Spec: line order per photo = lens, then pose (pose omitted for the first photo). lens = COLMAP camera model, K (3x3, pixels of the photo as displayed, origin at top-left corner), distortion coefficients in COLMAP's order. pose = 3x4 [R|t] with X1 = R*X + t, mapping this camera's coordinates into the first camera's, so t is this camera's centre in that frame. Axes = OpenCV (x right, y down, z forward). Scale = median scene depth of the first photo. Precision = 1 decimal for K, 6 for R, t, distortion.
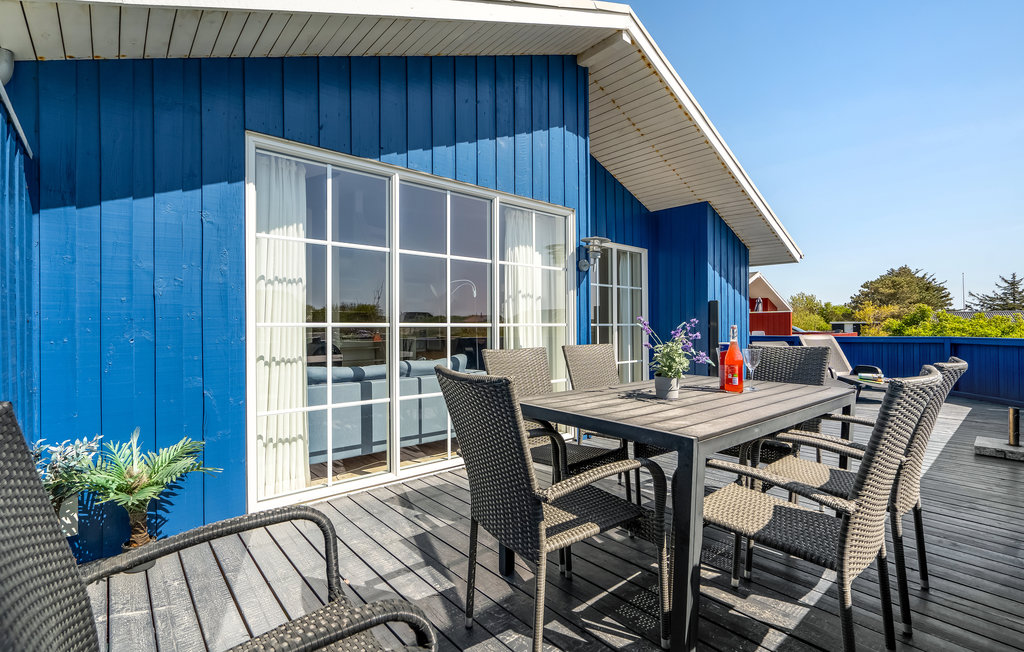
lens RADIAL K [[459.3, 0, 512.0], [0, 459.3, 326.0], [0, 0, 1]] dist [-0.001222, 0.000065]
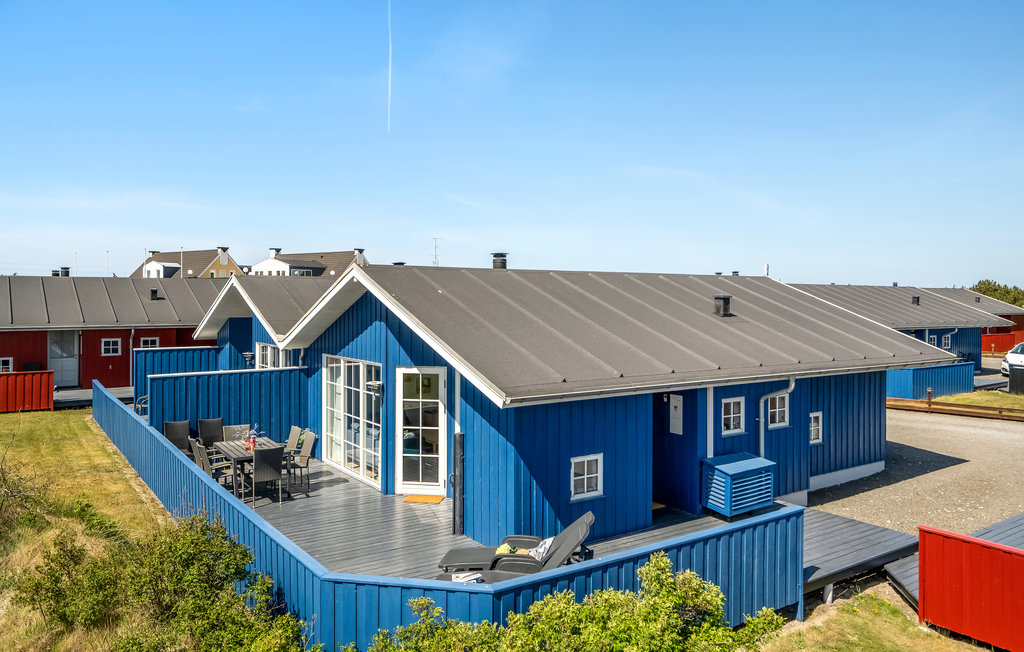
lens RADIAL K [[737.1, 0, 508.5], [0, 737.1, 308.6], [0, 0, 1]] dist [0.006358, 0.003797]
pose [[-0.114835, 0.013571, -0.993292, 4.109160], [-0.006146, 0.999878, 0.014372, -0.715604], [0.993366, 0.007755, -0.114737, 2.548681]]
